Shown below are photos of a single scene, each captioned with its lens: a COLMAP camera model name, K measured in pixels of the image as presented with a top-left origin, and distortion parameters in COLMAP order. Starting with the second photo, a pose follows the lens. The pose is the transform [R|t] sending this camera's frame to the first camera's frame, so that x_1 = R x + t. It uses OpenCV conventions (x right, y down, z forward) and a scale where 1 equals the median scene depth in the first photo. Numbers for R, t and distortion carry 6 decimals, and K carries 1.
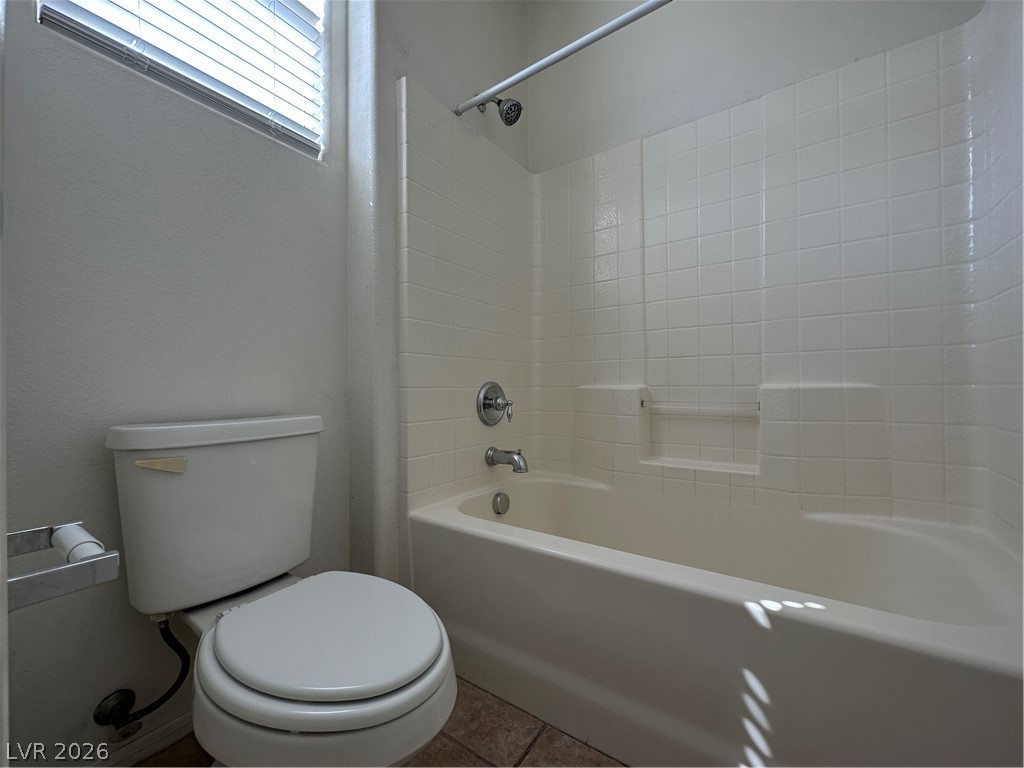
lens RADIAL K [[410.1, 0, 511.5], [0, 410.1, 385.2], [0, 0, 1]] dist [0.002570, -0.000381]
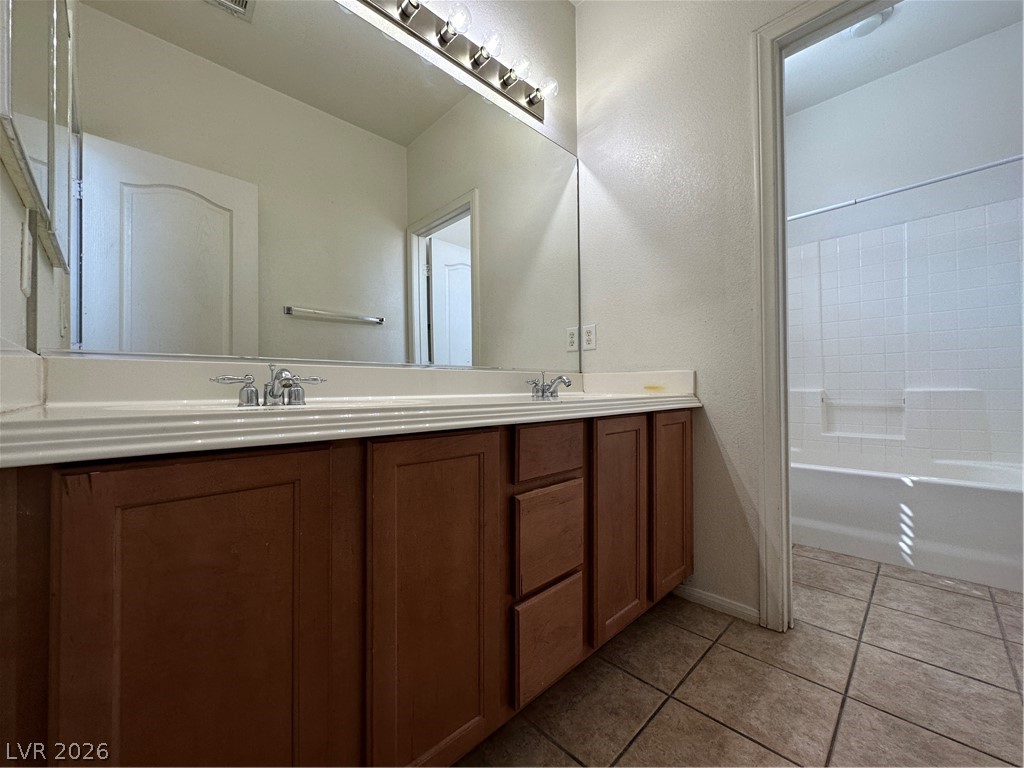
lens RADIAL K [[410.1, 0, 511.0], [0, 410.1, 386.5], [0, 0, 1]] dist [0.002570, -0.000381]
pose [[0.979456, -0.005767, -0.201574, -0.709566], [0.006173, 0.999980, 0.001381, -0.026049], [0.201562, -0.002597, 0.979472, -1.092917]]
